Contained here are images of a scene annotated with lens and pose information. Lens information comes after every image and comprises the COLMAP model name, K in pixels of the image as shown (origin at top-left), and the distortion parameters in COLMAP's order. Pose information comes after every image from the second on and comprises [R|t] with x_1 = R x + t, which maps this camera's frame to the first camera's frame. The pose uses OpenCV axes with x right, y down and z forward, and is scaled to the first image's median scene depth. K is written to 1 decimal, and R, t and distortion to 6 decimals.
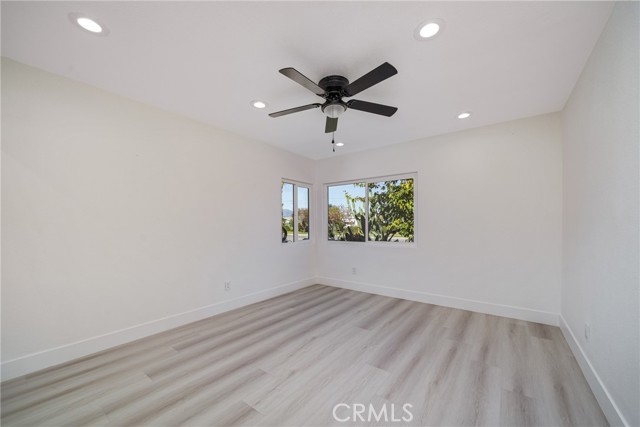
lens RADIAL K [[236.1, 0, 319.5], [0, 236.1, 216.5], [0, 0, 1]] dist [-0.004810, 0.001026]
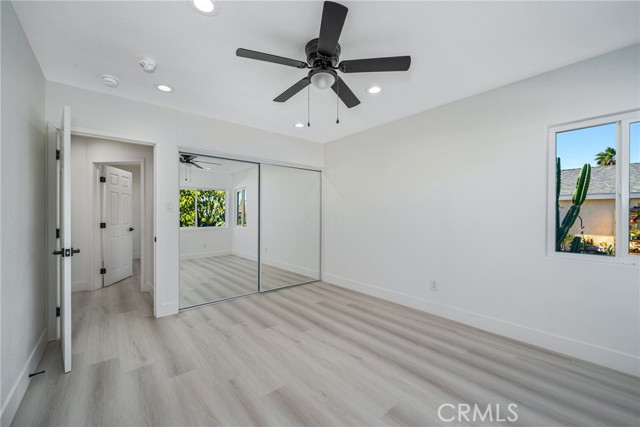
lens RADIAL K [[254.6, 0, 319.1], [0, 254.6, 214.3], [0, 0, 1]] dist [0.001496, -0.000441]
pose [[-0.198647, 0.002059, -0.980069, 0.892130], [0.032487, 0.999462, -0.004485, 0.021491], [0.979533, -0.032731, -0.198607, 1.096181]]
